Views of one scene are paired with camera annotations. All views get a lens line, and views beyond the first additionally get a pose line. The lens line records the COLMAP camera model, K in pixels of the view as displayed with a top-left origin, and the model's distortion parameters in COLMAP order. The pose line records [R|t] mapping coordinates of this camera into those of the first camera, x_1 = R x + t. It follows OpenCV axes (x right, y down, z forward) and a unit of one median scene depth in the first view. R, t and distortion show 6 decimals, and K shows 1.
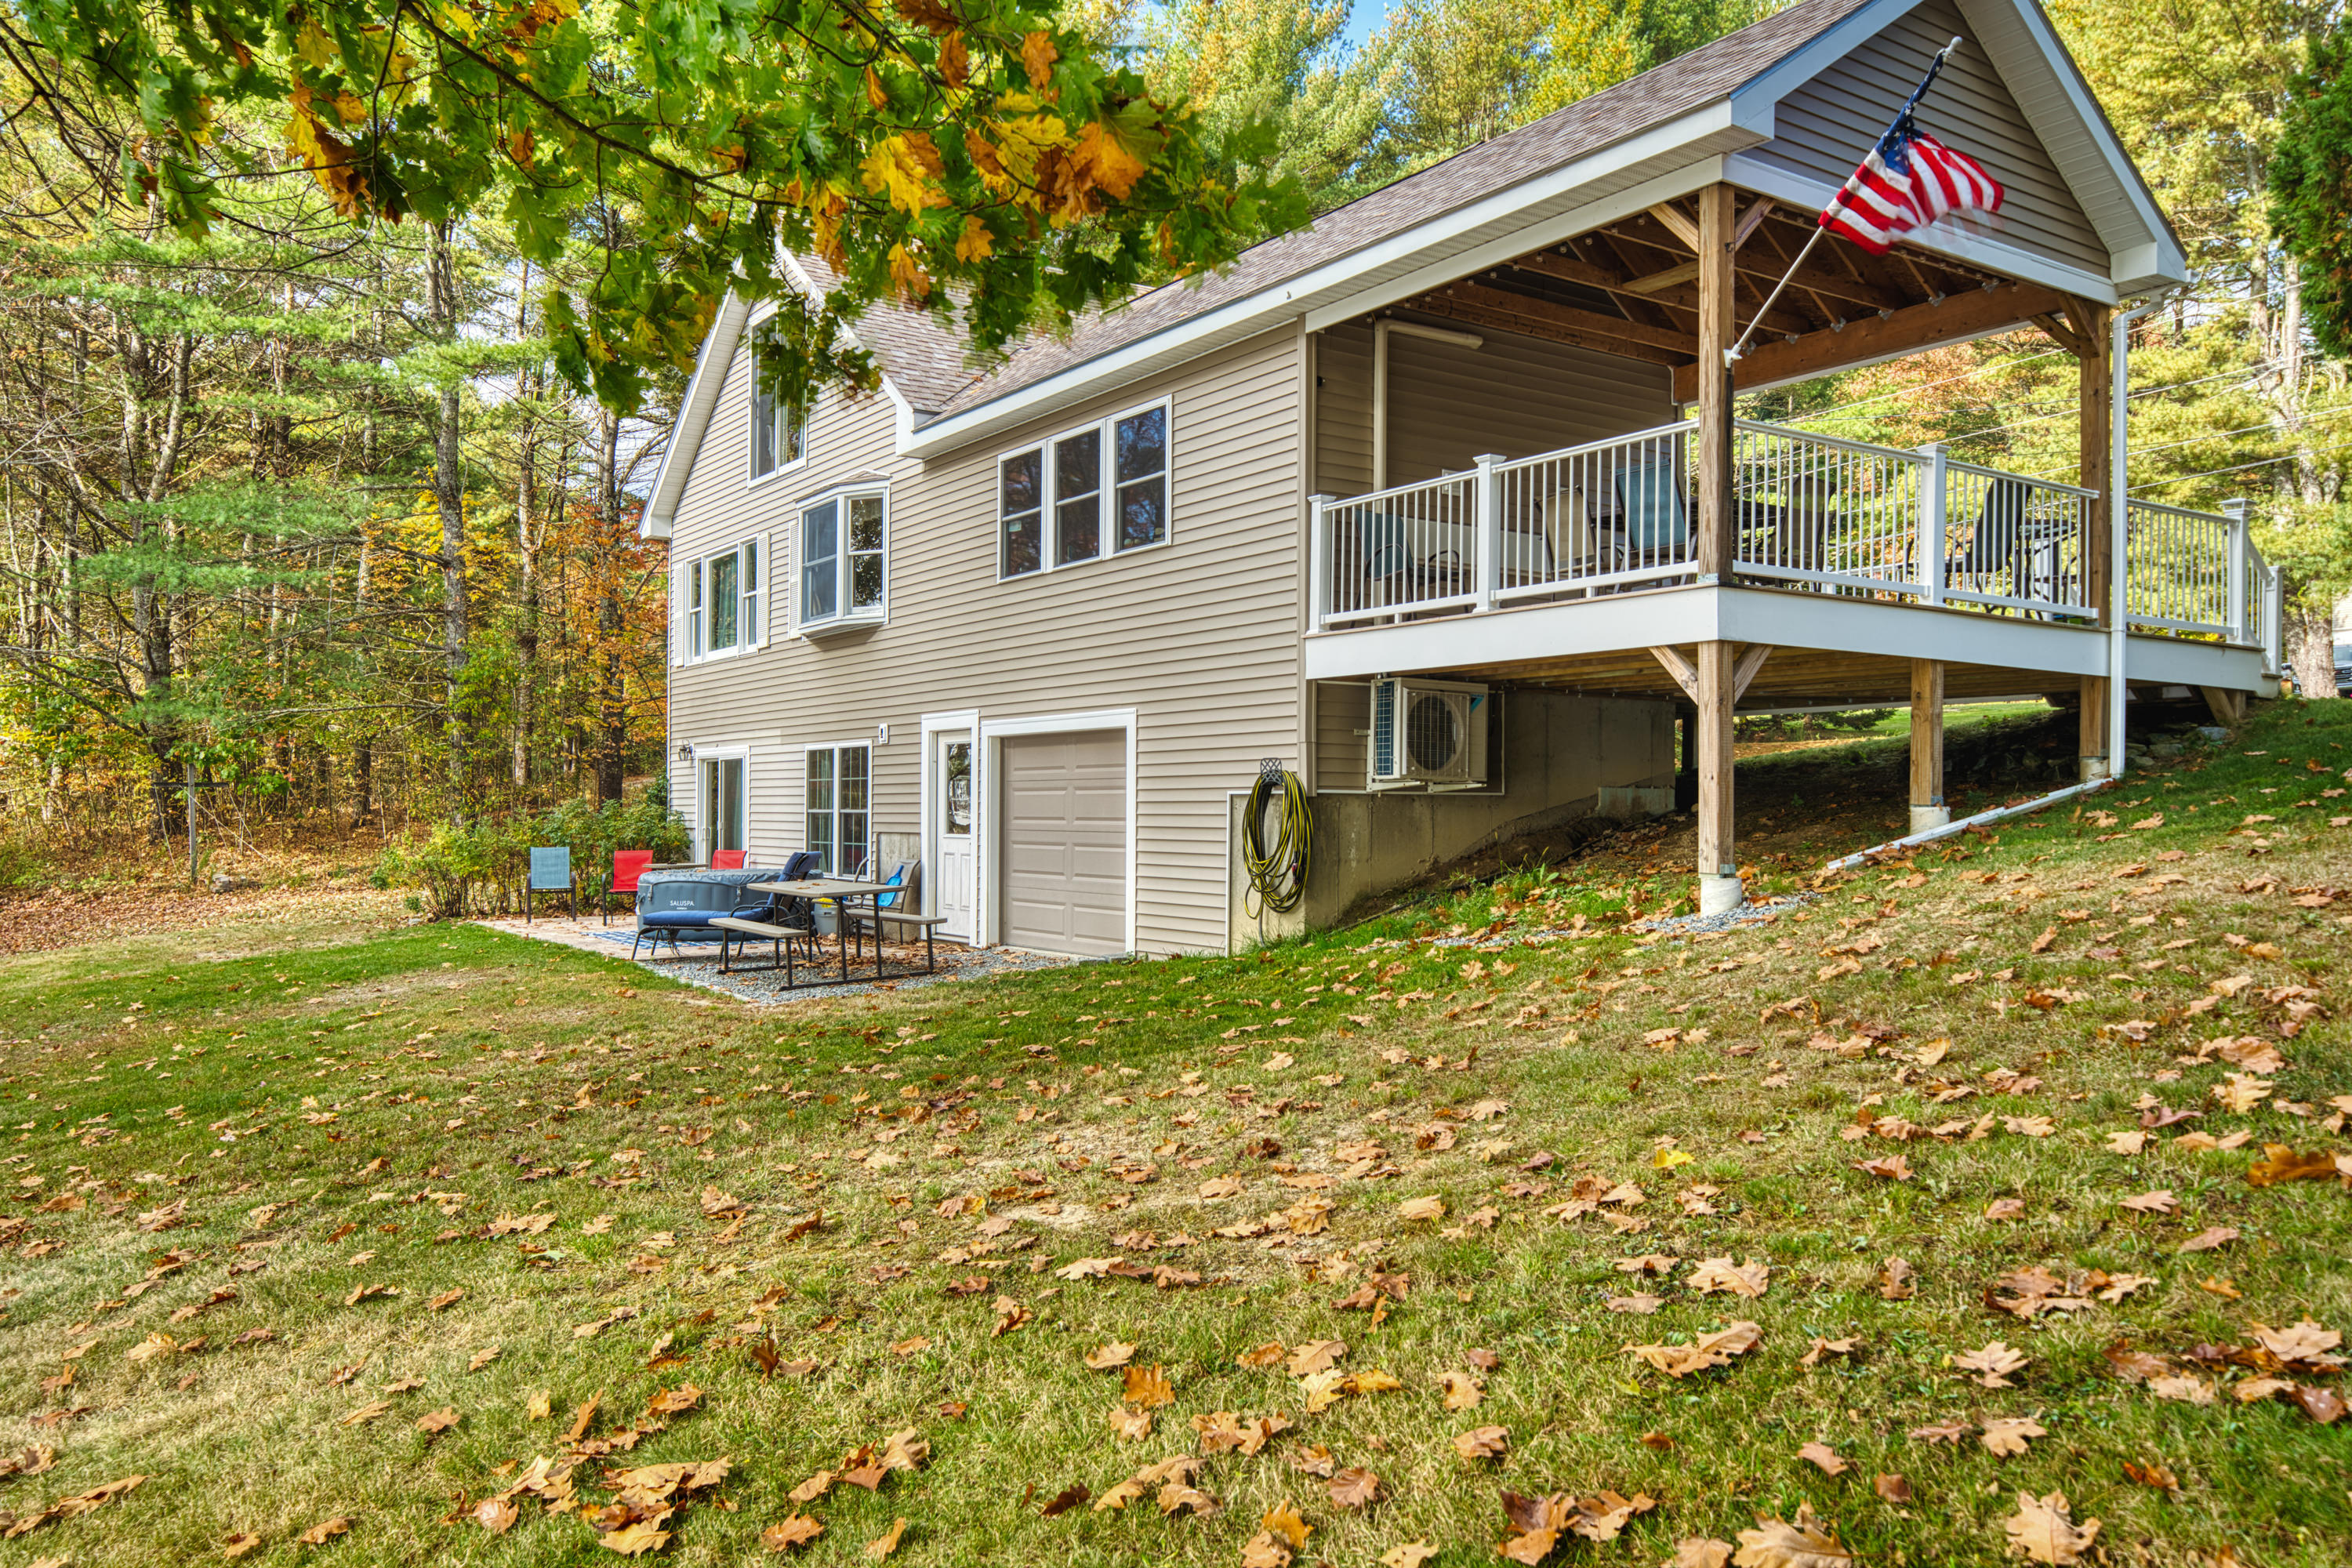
lens RADIAL K [[1699.8, 0, 1174.3], [0, 1699.8, 788.5], [0, 0, 1]] dist [0.003438, -0.000518]
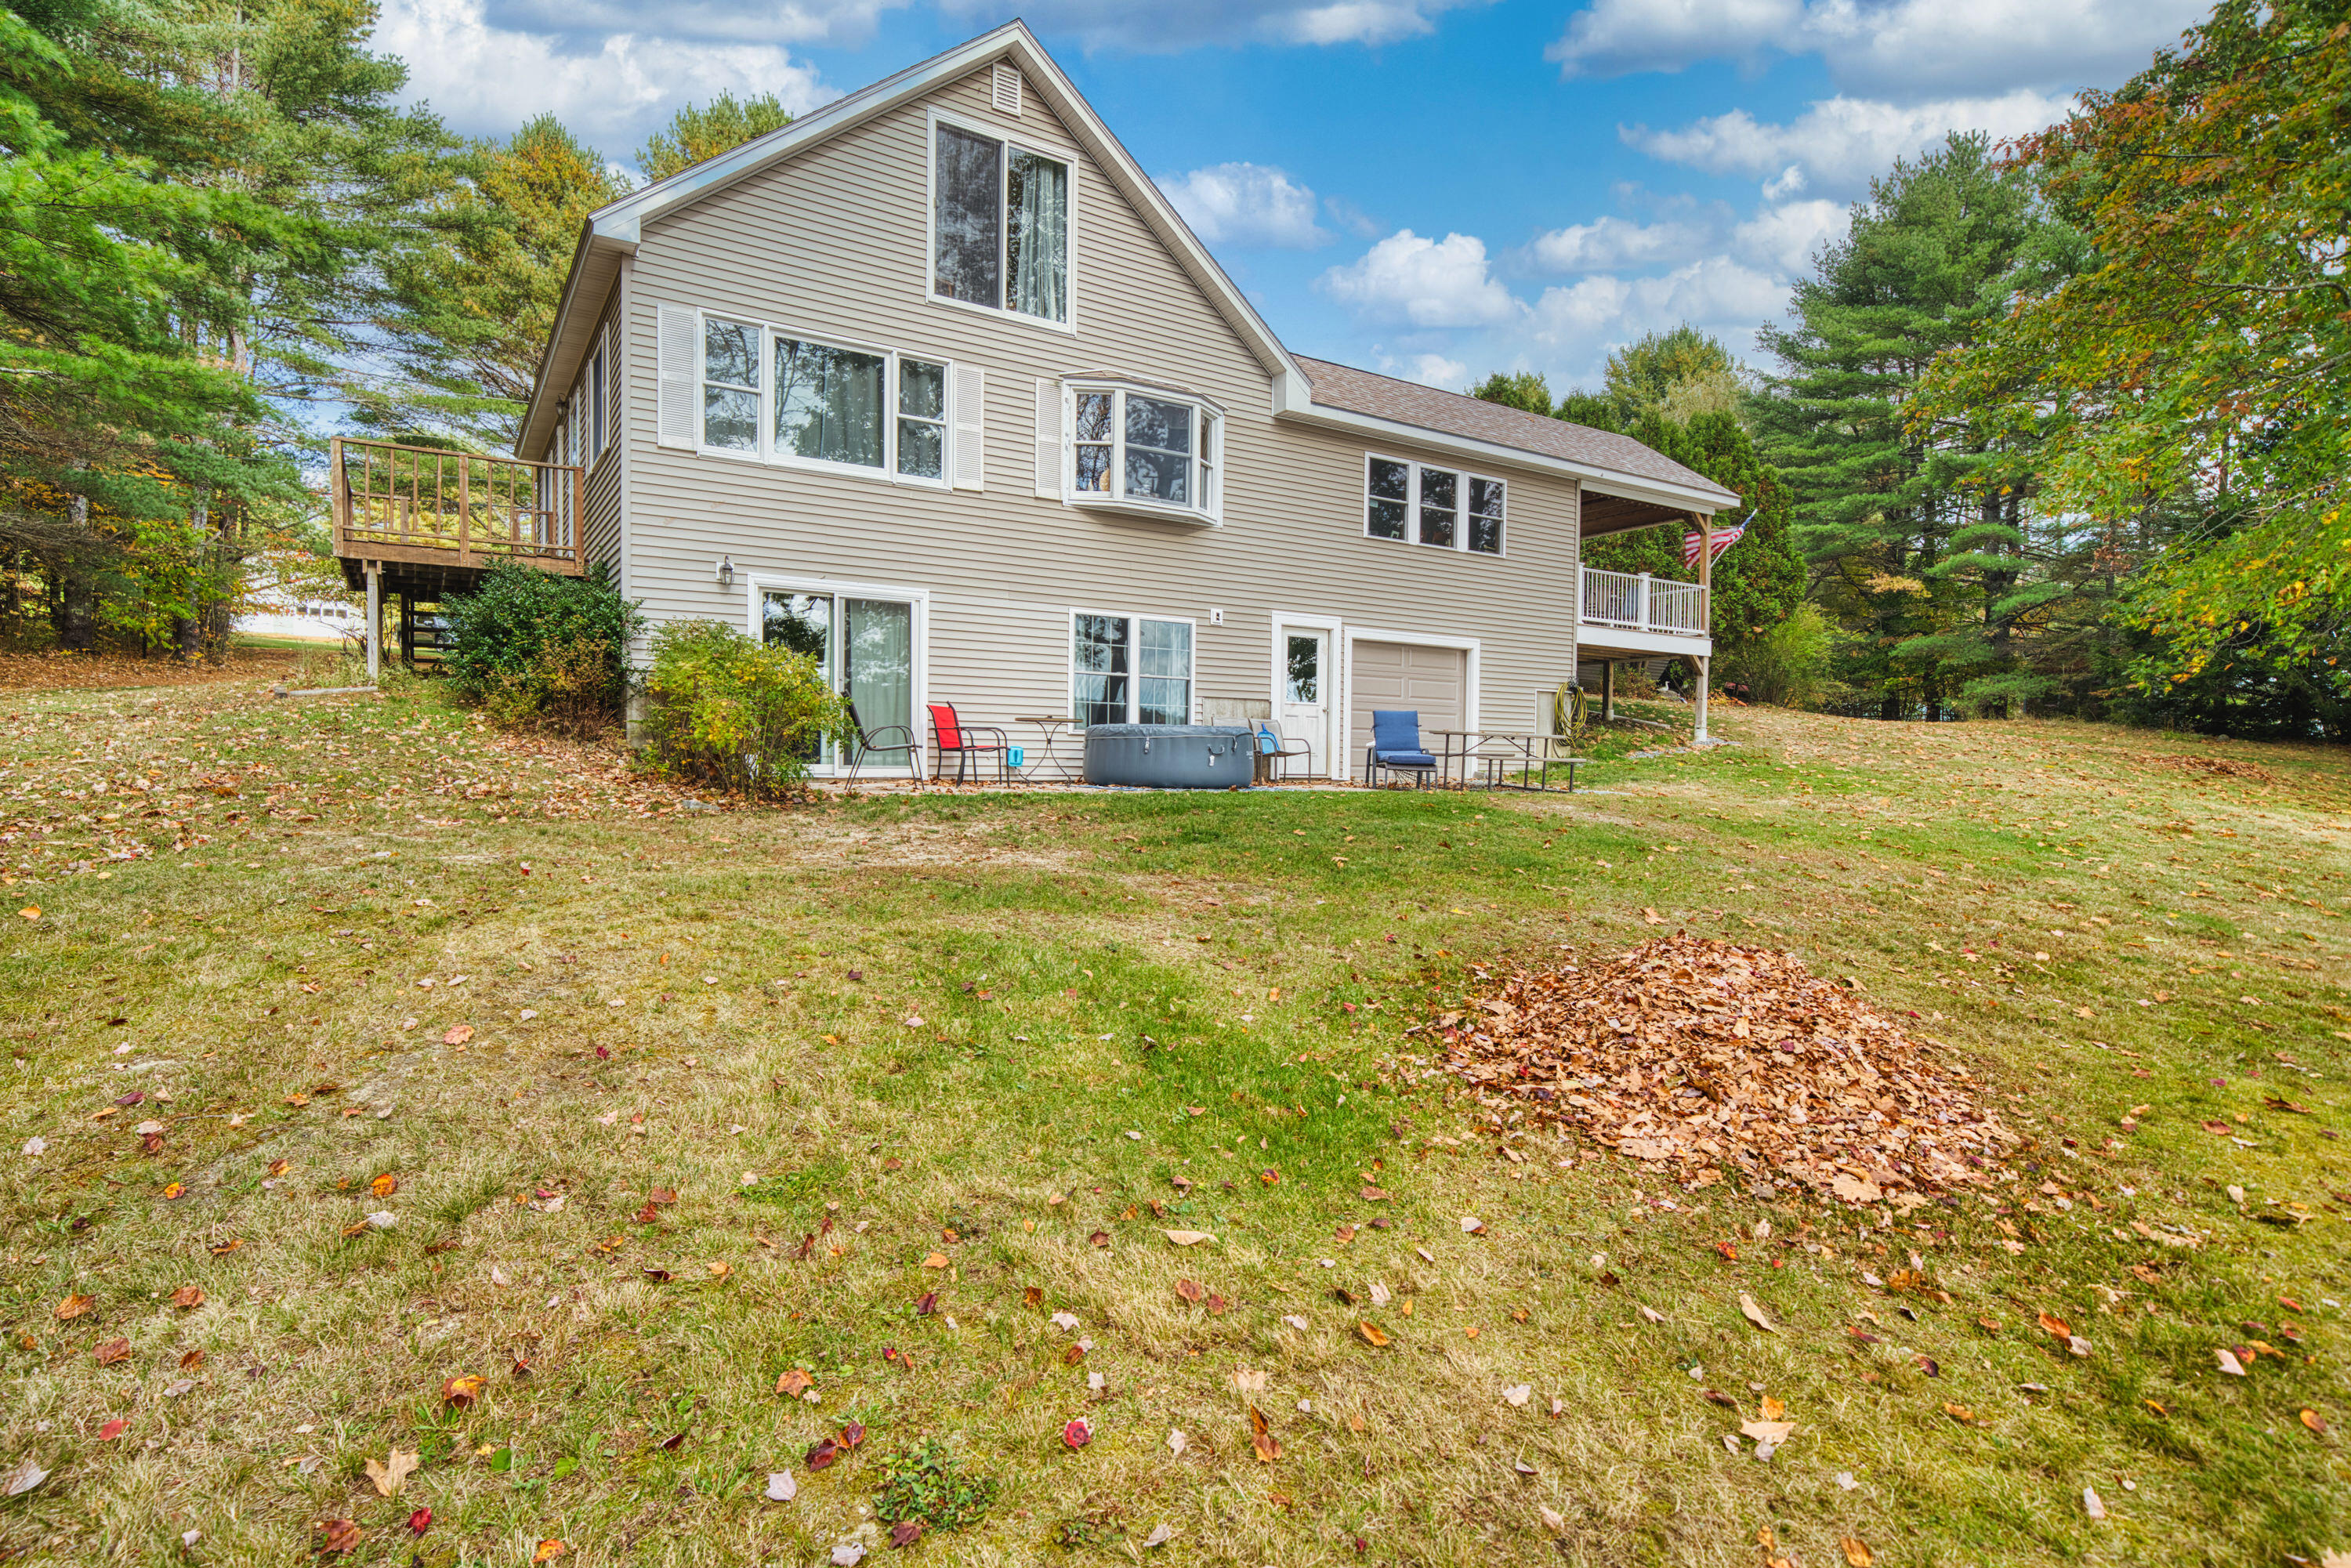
lens RADIAL K [[1126.3, 0, 1173.6], [0, 1126.3, 790.7], [0, 0, 1]] dist [-0.001818, -0.000043]
pose [[0.045907, -0.000507, 0.998946, -1.211128], [-0.005109, 0.999987, 0.000742, 0.112767], [-0.998933, -0.005138, 0.045904, 1.234599]]
